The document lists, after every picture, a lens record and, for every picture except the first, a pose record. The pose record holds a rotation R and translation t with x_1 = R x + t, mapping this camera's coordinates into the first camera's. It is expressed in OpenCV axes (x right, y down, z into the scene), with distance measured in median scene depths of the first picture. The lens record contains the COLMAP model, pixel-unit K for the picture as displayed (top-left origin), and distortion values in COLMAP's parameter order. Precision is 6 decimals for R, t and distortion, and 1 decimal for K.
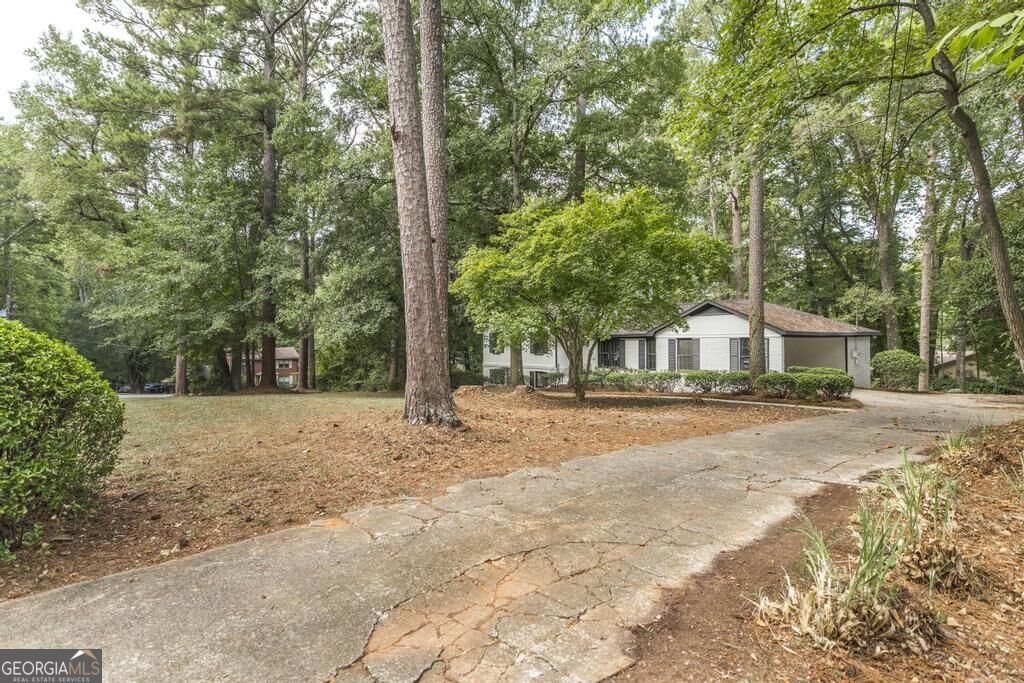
lens RADIAL K [[528.9, 0, 511.6], [0, 528.9, 339.9], [0, 0, 1]] dist [-0.002433, -0.000120]
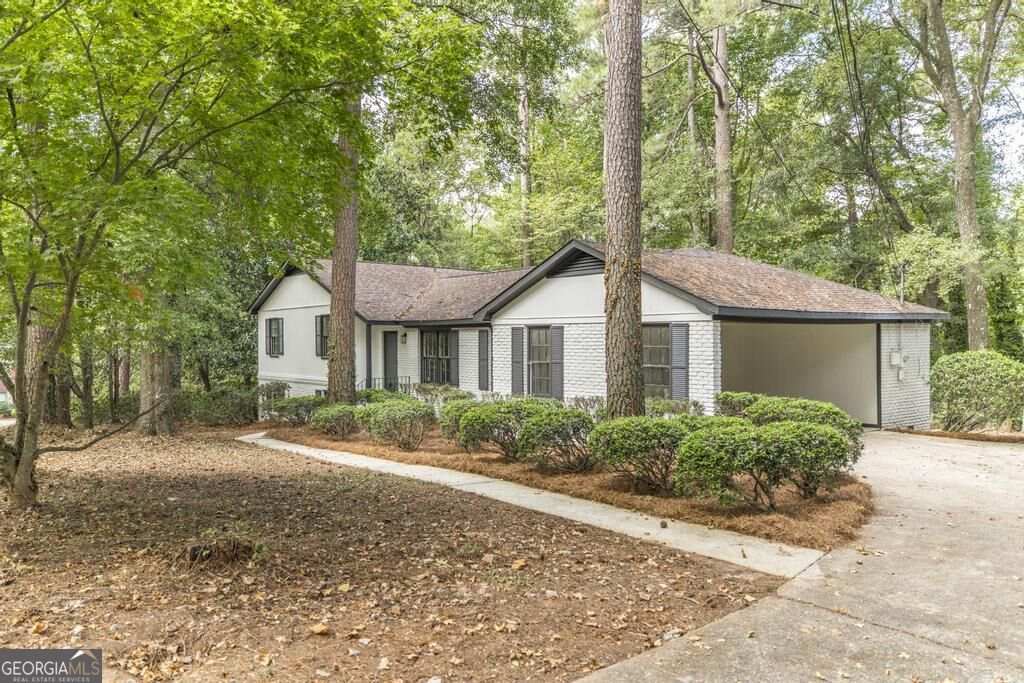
lens RADIAL K [[739.6, 0, 512.2], [0, 739.6, 343.3], [0, 0, 1]] dist [0.005153, -0.000790]
pose [[0.998475, -0.001428, 0.055185, 0.233582], [0.000813, 0.999937, 0.011151, 0.004433], [-0.055198, -0.011089, 0.998414, 0.308327]]
